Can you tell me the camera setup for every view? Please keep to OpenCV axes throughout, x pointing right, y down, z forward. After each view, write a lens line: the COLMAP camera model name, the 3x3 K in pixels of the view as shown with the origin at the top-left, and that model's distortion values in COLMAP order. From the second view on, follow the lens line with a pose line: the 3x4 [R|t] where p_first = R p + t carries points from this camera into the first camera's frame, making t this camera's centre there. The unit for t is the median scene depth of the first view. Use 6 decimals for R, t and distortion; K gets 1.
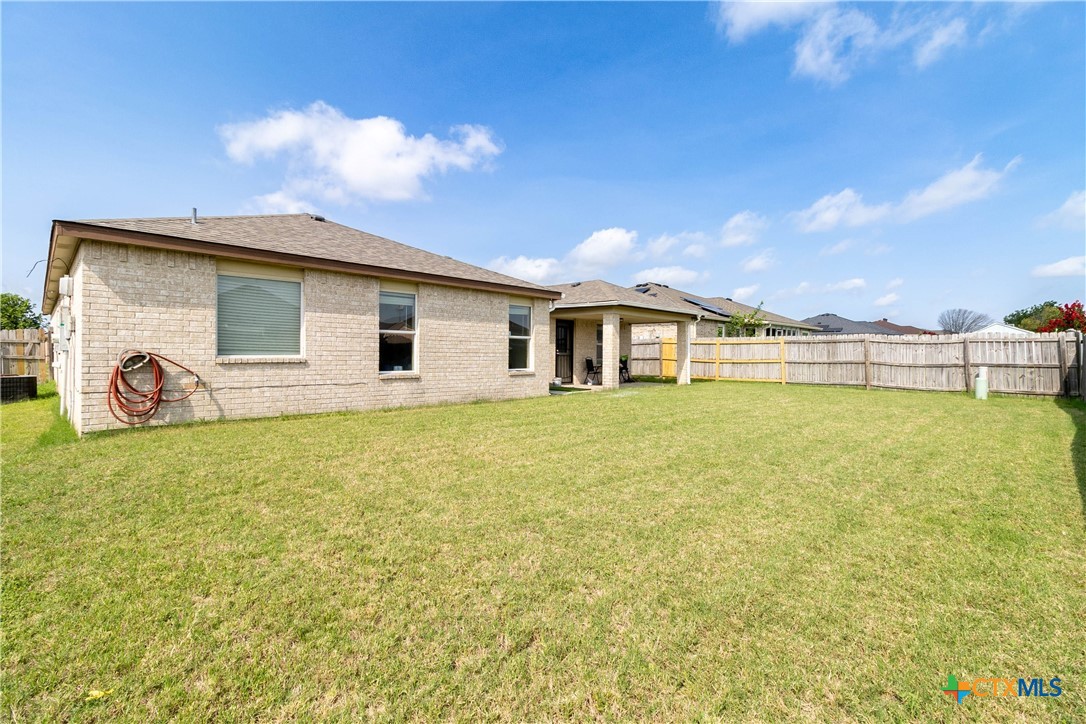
lens RADIAL K [[497.6, 0, 543.0], [0, 497.6, 362.0], [0, 0, 1]] dist [0.002228, 0.000119]
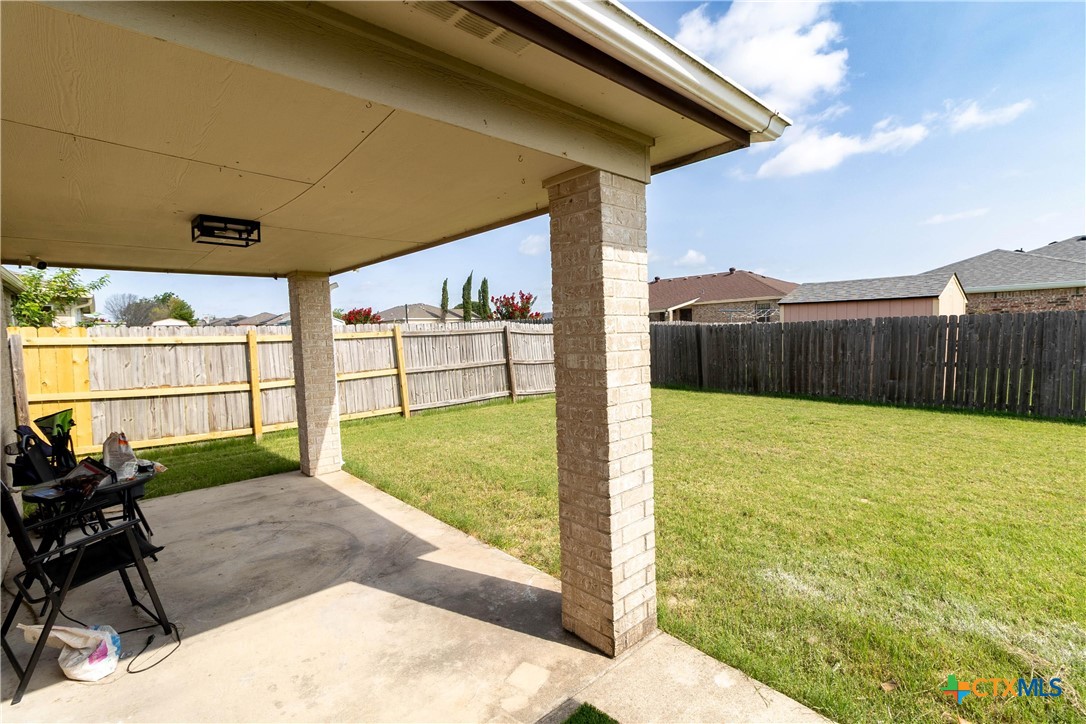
lens RADIAL K [[497.6, 0, 543.0], [0, 497.6, 362.0], [0, 0, 1]] dist [0.002228, 0.000119]
pose [[0.036347, -0.070274, 0.996865, -0.048293], [0.047459, 0.996520, 0.068520, -0.074336], [-0.998212, 0.044820, 0.039556, 1.510380]]
